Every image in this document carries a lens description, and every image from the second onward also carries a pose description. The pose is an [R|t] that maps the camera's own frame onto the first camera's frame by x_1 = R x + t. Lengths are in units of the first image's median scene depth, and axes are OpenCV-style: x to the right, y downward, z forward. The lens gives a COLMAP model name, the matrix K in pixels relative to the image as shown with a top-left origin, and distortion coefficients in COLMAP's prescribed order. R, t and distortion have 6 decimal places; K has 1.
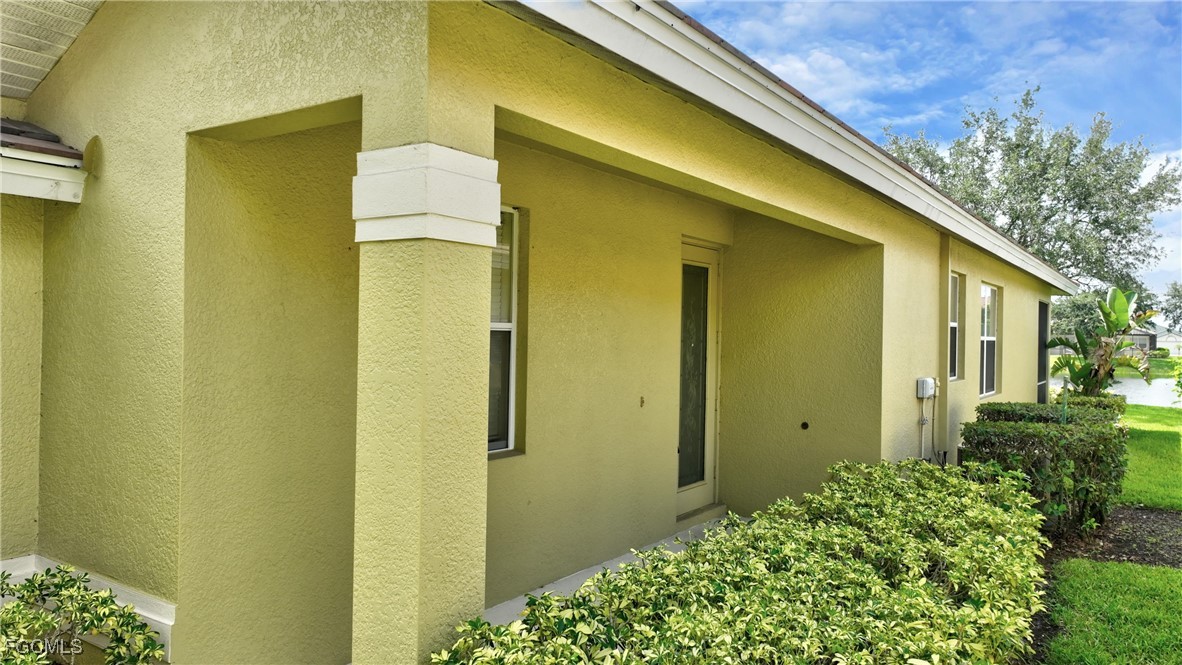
lens RADIAL K [[823.7, 0, 584.1], [0, 823.7, 336.1], [0, 0, 1]] dist [0.001406, 0.000928]
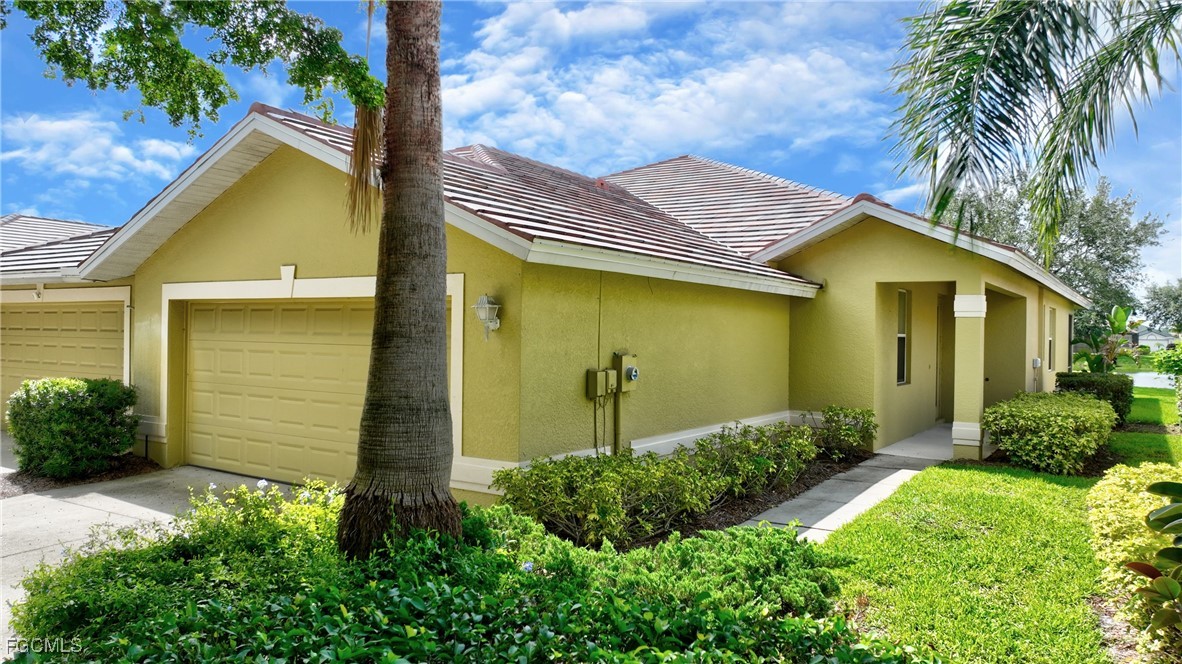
lens RADIAL K [[823.7, 0, 597.6], [0, 823.7, 327.2], [0, 0, 1]] dist [0.001406, 0.000928]
pose [[0.999610, 0.002505, 0.027823, -0.340868], [-0.002349, 0.999981, -0.005638, -0.006357], [-0.027837, 0.005571, 0.999597, -0.473998]]
